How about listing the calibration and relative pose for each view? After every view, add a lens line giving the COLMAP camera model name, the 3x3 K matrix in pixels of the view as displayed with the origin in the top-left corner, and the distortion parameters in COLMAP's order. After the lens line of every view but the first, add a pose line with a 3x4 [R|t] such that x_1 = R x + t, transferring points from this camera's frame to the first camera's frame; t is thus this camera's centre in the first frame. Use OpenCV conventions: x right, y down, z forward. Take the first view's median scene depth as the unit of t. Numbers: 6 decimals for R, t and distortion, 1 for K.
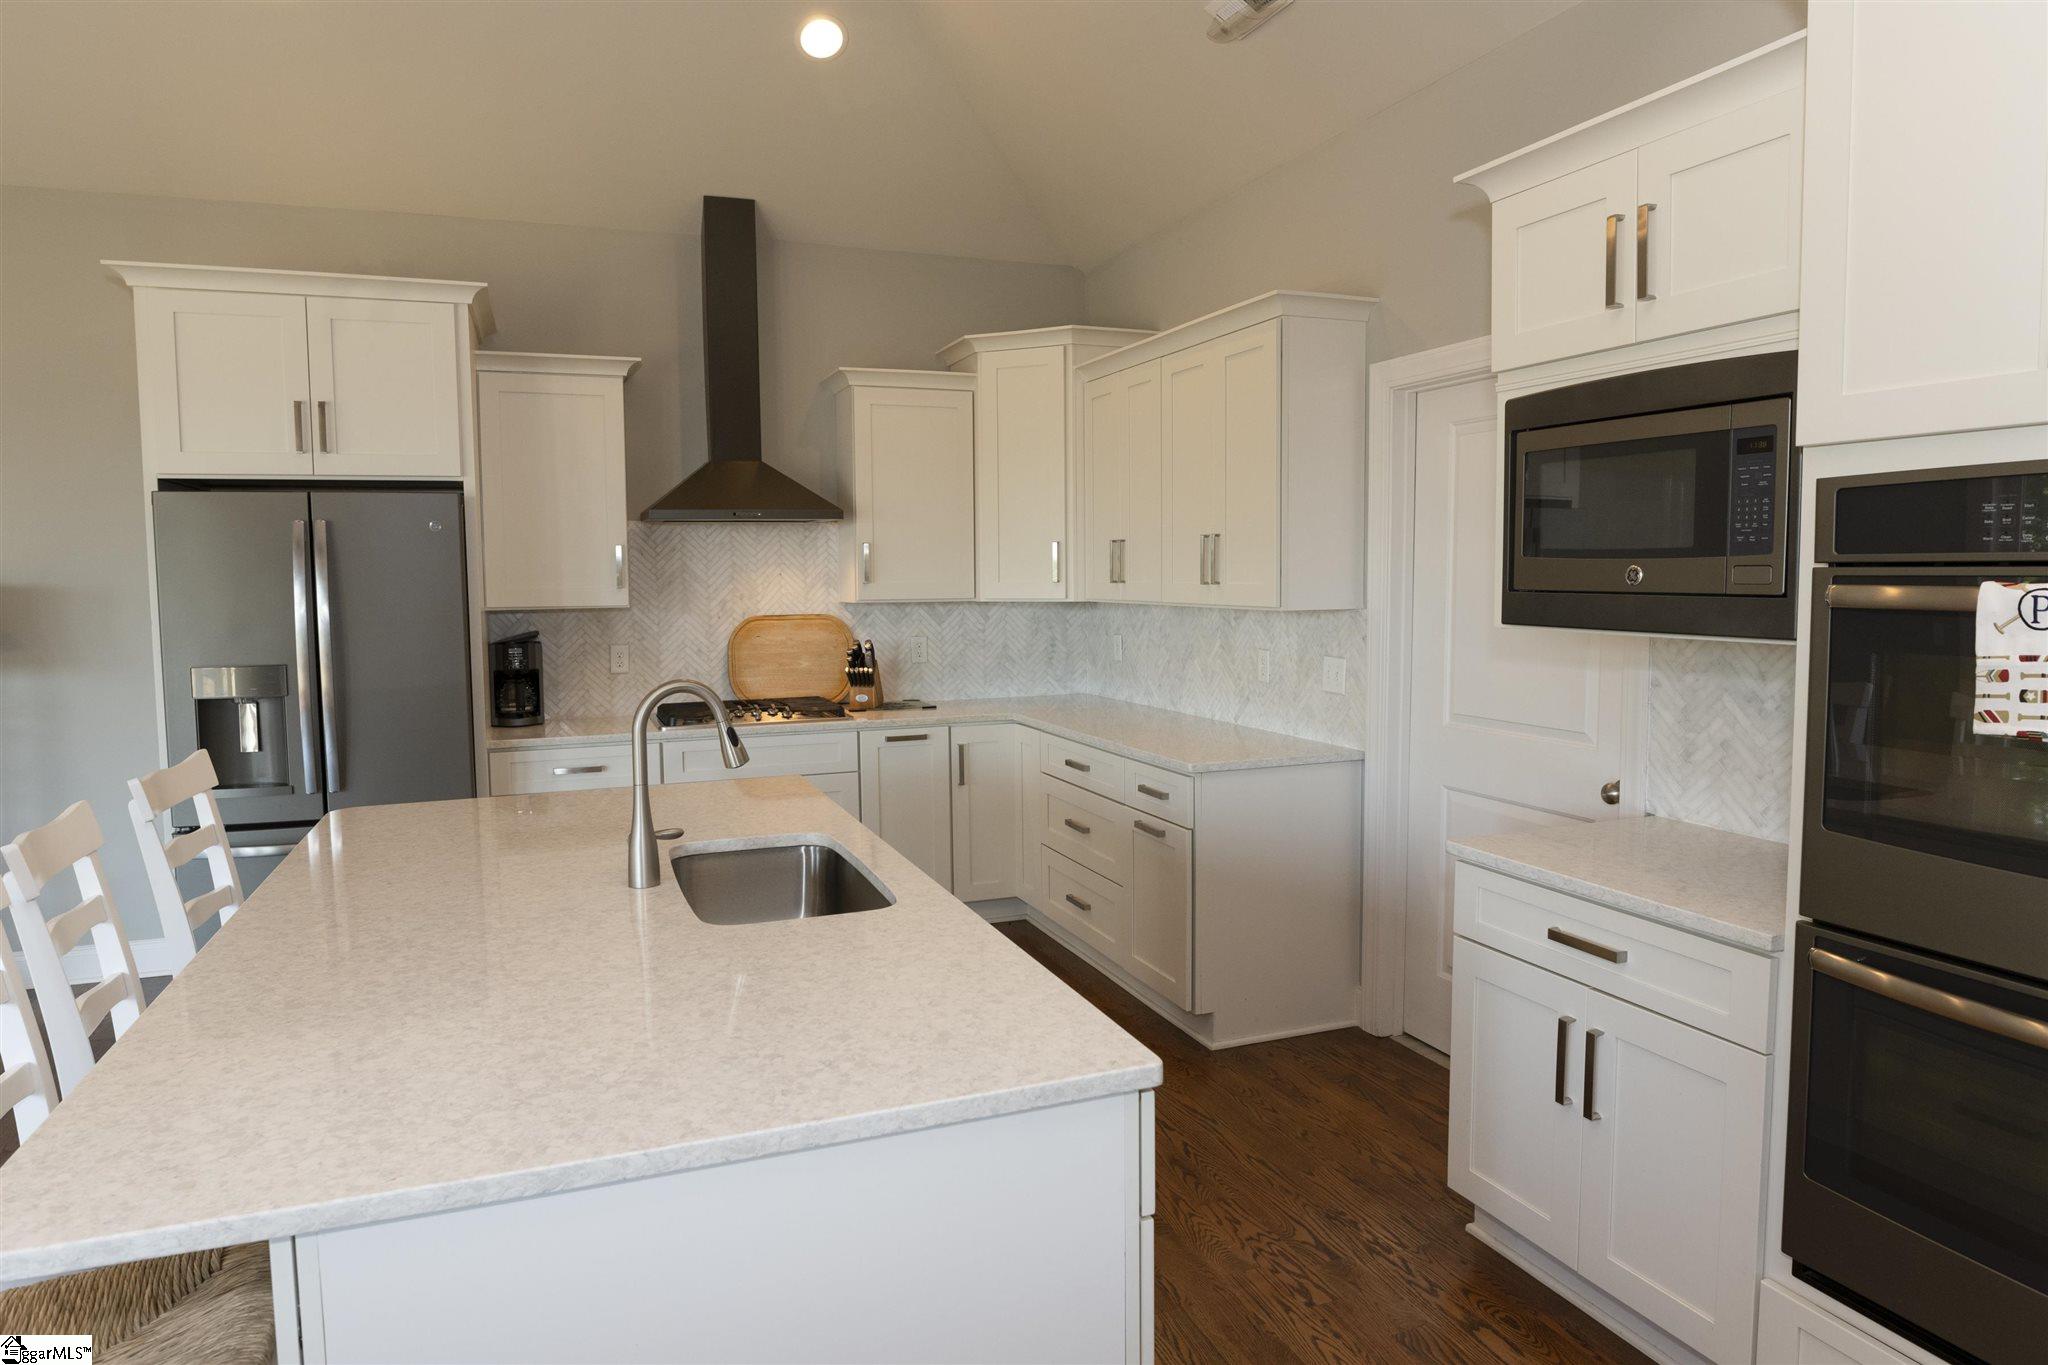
lens RADIAL K [[1223.6, 0, 1021.2], [0, 1223.6, 670.6], [0, 0, 1]] dist [-0.004213, 0.001122]
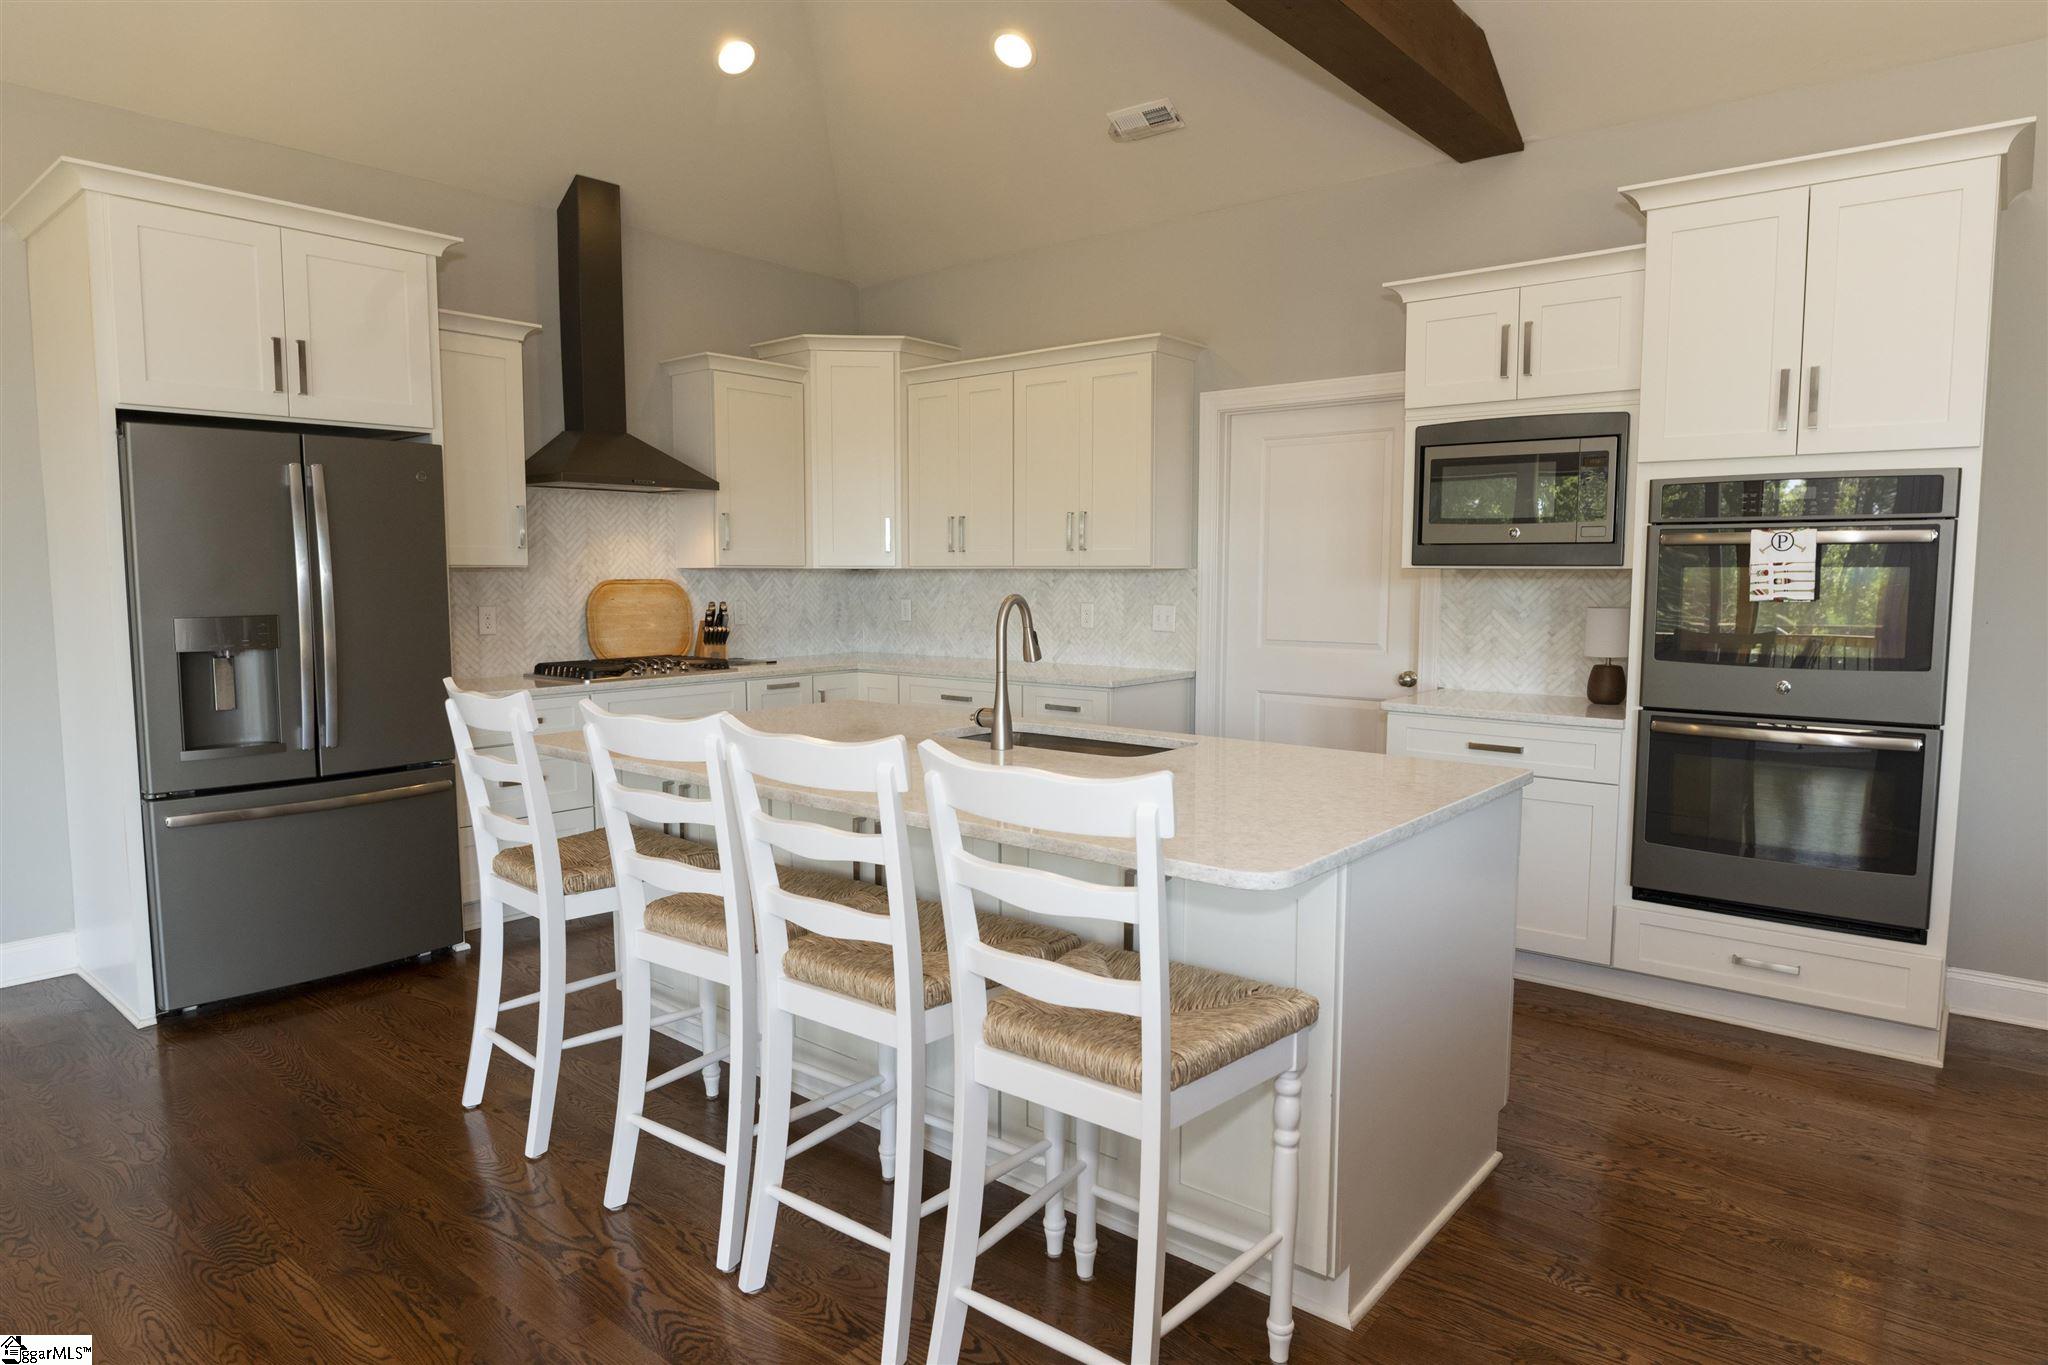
lens RADIAL K [[1223.6, 0, 942.5], [0, 1223.6, 693.9], [0, 0, 1]] dist [-0.004213, 0.001122]
pose [[0.880489, -0.034892, 0.472782, -0.592247], [0.029074, 0.999385, 0.019608, 0.052573], [-0.473175, -0.003519, 0.880961, -0.083618]]
